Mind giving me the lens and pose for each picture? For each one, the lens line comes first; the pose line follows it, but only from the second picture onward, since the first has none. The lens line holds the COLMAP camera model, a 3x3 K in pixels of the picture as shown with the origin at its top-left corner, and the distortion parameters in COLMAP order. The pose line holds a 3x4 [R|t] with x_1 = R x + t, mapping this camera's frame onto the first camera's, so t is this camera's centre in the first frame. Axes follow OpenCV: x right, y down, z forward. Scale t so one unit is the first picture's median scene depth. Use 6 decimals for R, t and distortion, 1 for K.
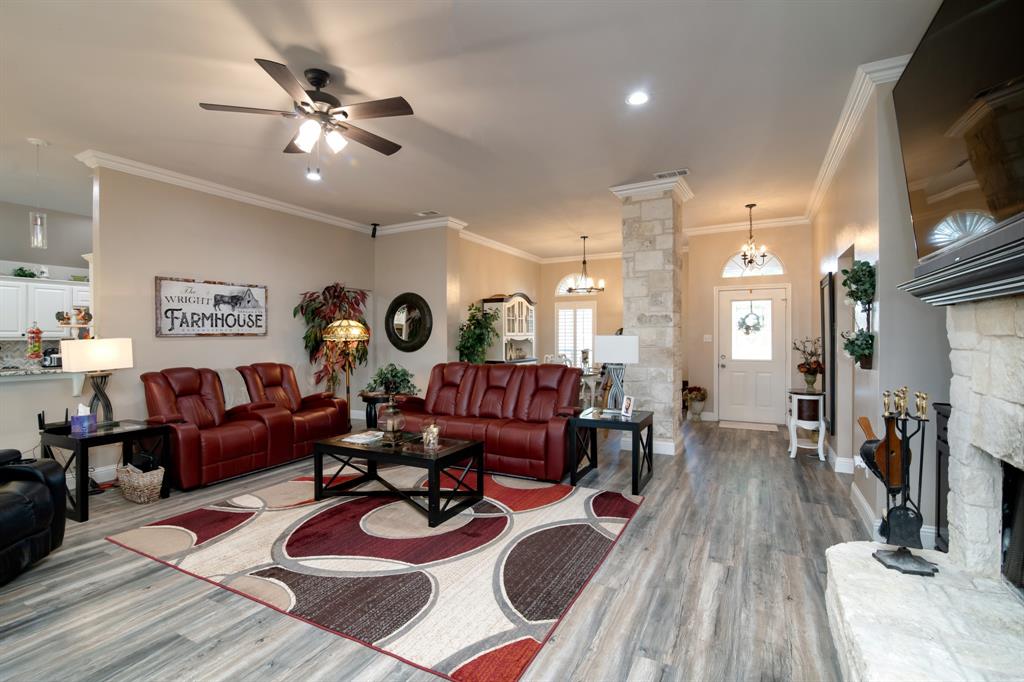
lens RADIAL K [[470.0, 0, 507.7], [0, 470.0, 335.5], [0, 0, 1]] dist [-0.011300, 0.001593]
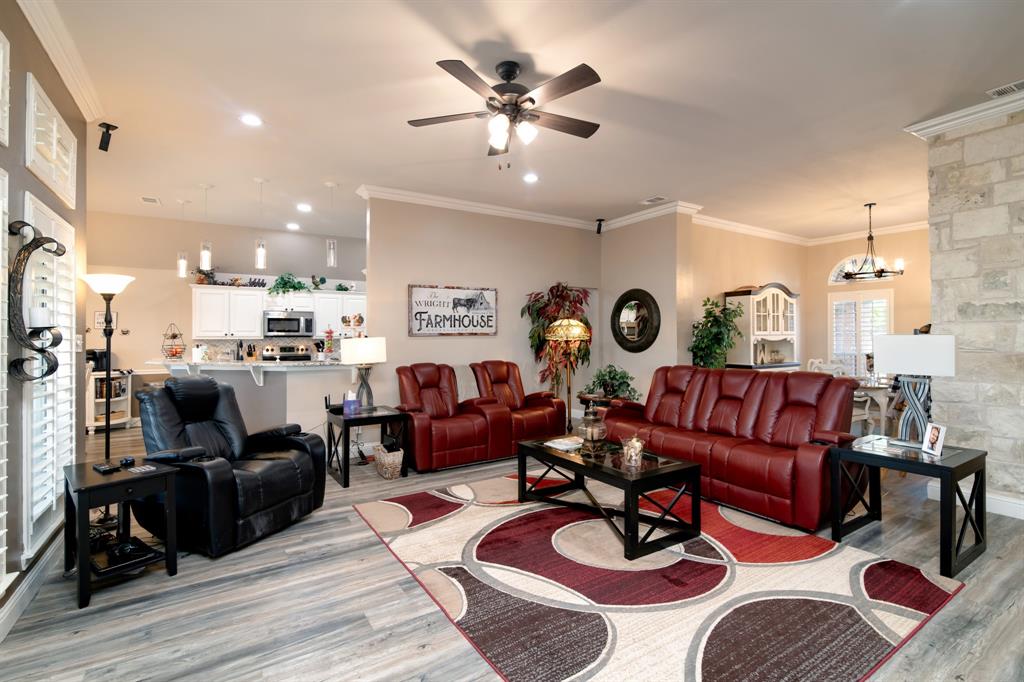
lens RADIAL K [[470.0, 0, 509.6], [0, 470.0, 331.8], [0, 0, 1]] dist [-0.011300, 0.001593]
pose [[0.868990, -0.003638, -0.494816, 0.058695], [0.000474, 0.999979, -0.006519, -0.000112], [0.494829, 0.005431, 0.868974, 0.117738]]
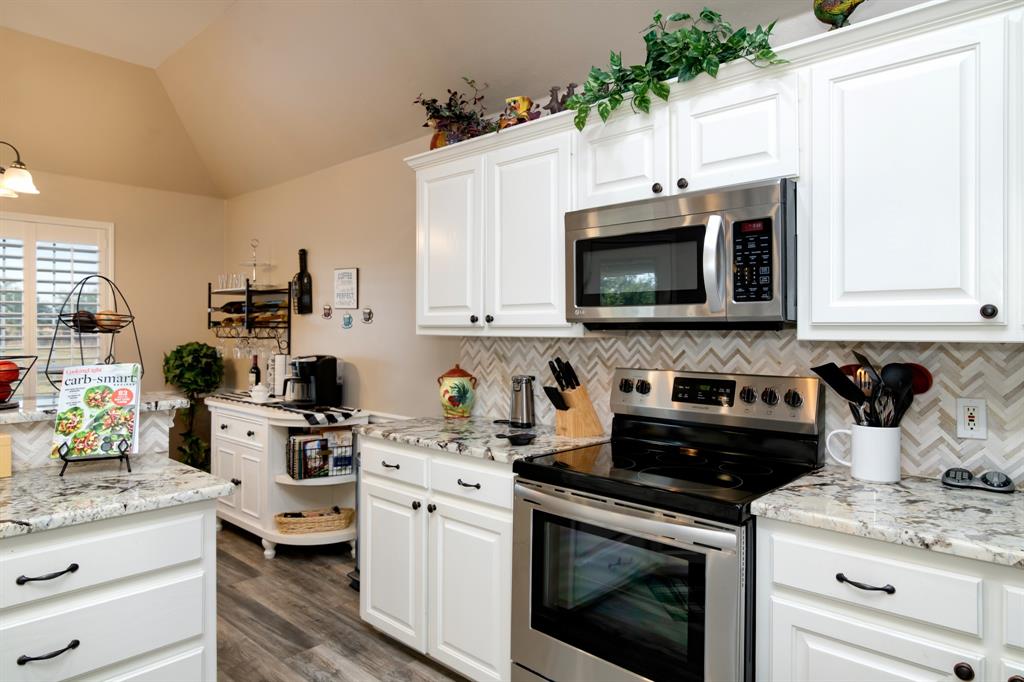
lens RADIAL K [[623.6, 0, 517.7], [0, 623.6, 335.1], [0, 0, 1]] dist [0.004604, 0.000434]
pose [[-0.240855, 0.016413, -0.970422, -1.179167], [0.002665, 0.999864, 0.016250, 0.004393], [0.970557, 0.001328, -0.240866, 1.355604]]
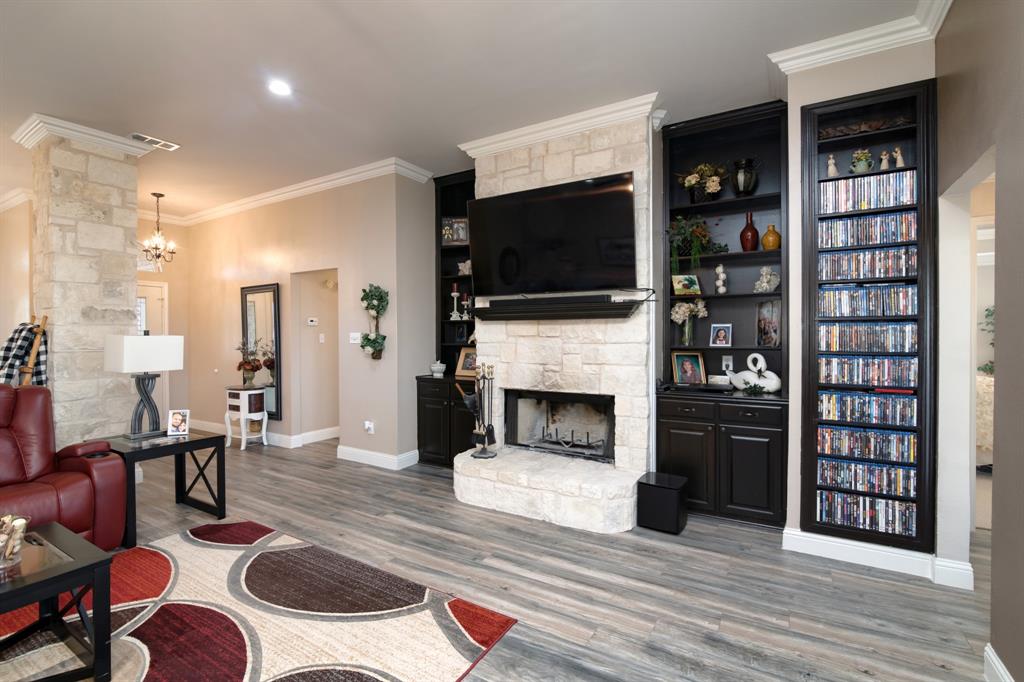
lens RADIAL K [[470.0, 0, 511.1], [0, 470.0, 336.2], [0, 0, 1]] dist [-0.011300, 0.001593]
pose [[0.055579, 0.005227, 0.998441, -0.533146], [-0.000272, 0.999986, -0.005220, 0.005276], [-0.998454, 0.000018, 0.055580, 0.391210]]
